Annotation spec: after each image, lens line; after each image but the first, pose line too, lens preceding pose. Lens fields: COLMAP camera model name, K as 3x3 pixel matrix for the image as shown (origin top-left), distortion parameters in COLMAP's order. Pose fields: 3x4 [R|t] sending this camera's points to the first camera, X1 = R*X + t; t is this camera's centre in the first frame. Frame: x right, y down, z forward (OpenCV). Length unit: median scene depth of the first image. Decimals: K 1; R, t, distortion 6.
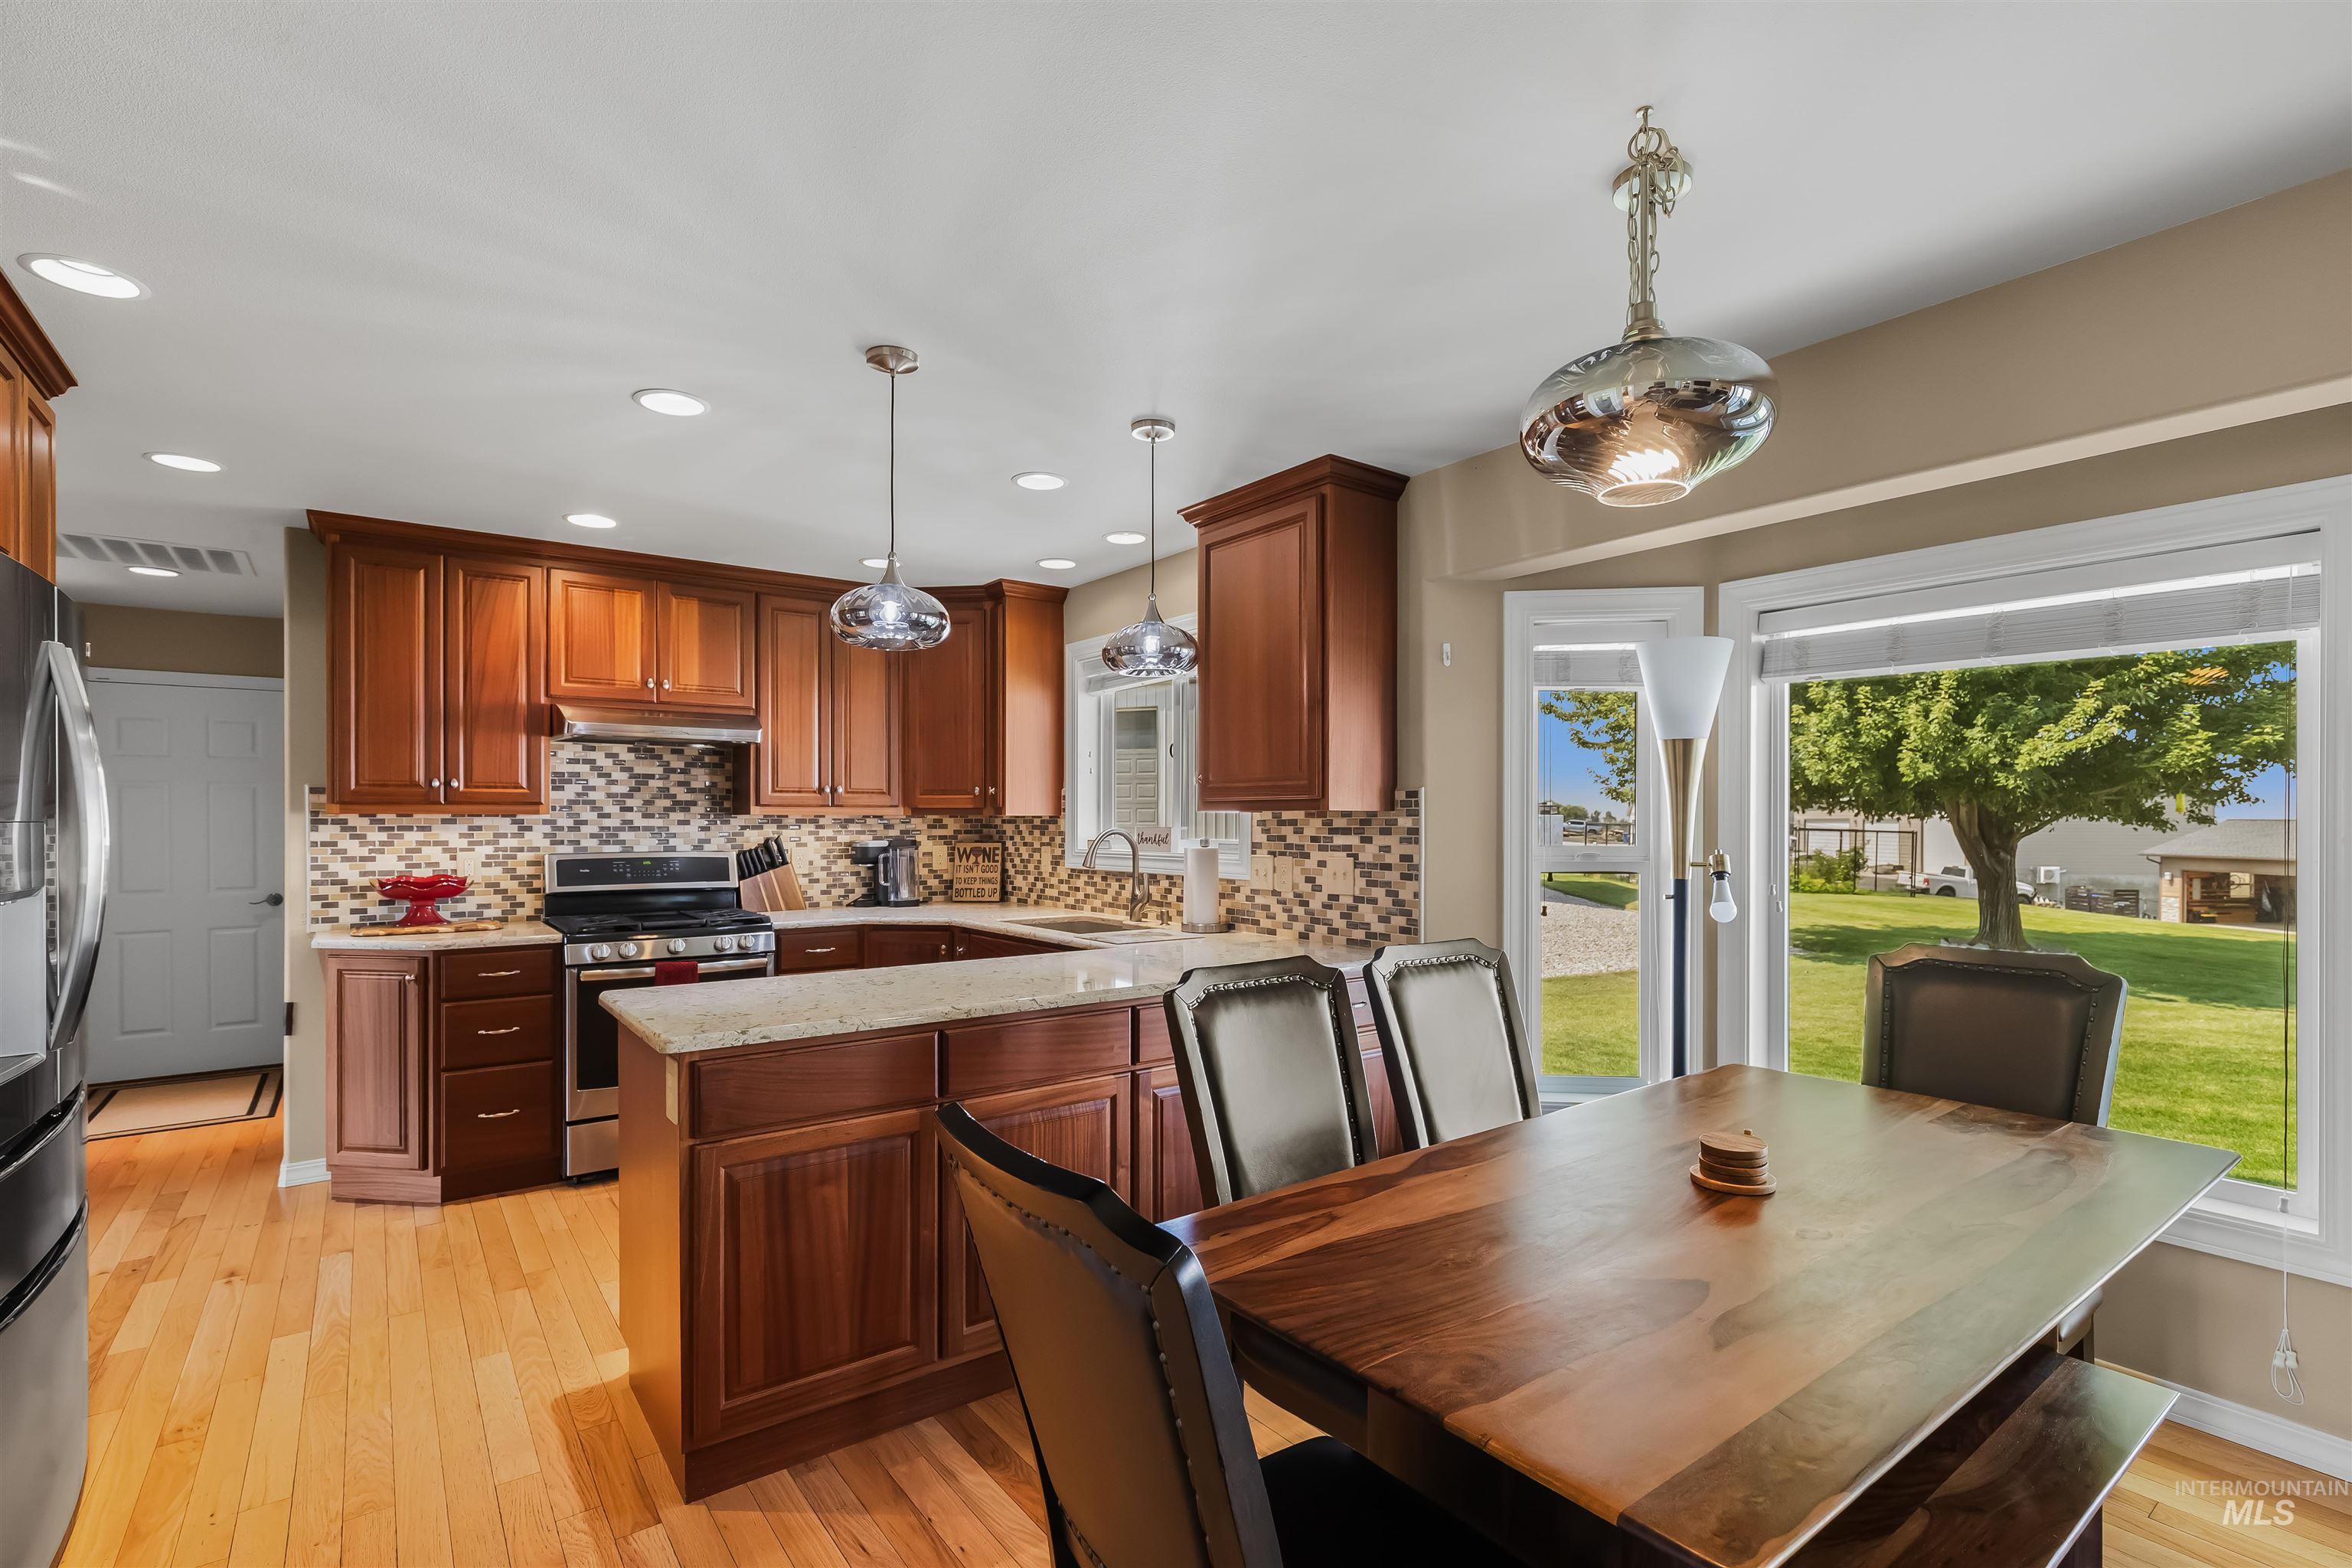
lens RADIAL K [[1076.6, 0, 1178.0], [0, 1076.6, 816.5], [0, 0, 1]] dist [-0.002931, 0.001691]
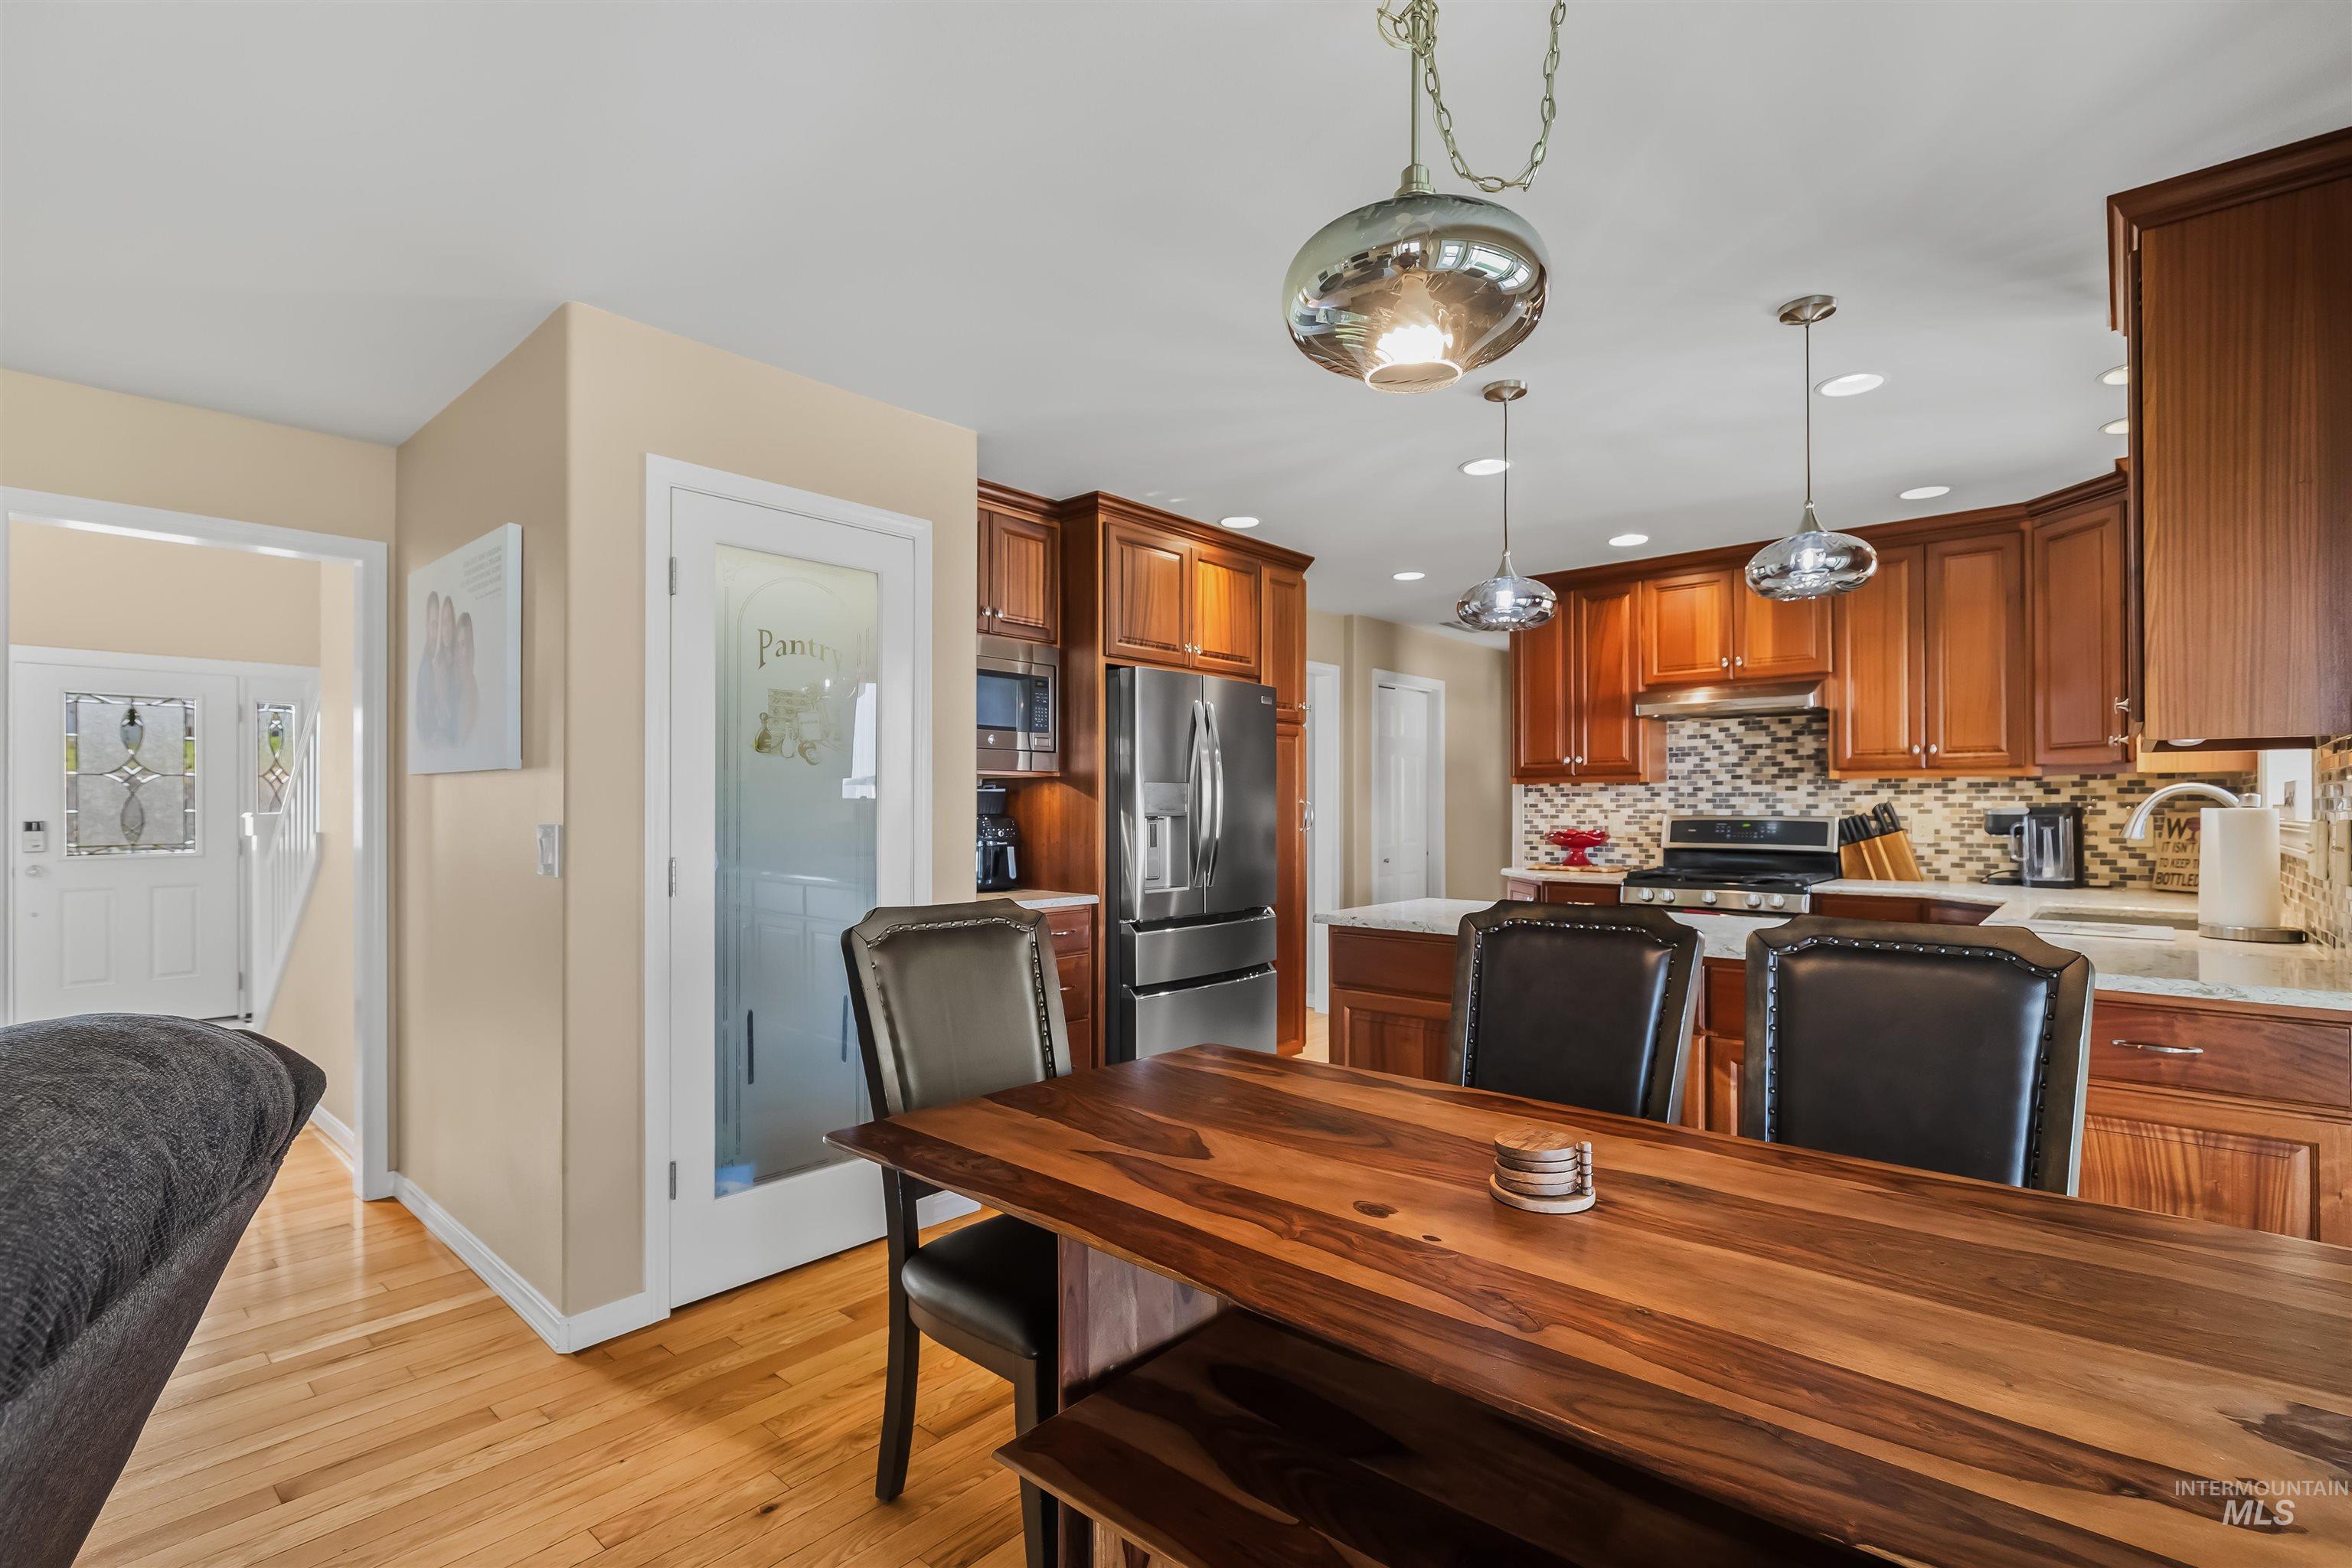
lens RADIAL K [[1076.6, 0, 1197.3], [0, 1076.6, 797.2], [0, 0, 1]] dist [-0.002931, 0.001691]
pose [[0.210960, -0.009071, -0.977453, 0.463310], [0.003142, 0.999958, -0.008601, 0.022453], [0.977490, -0.001257, 0.210980, 0.226082]]
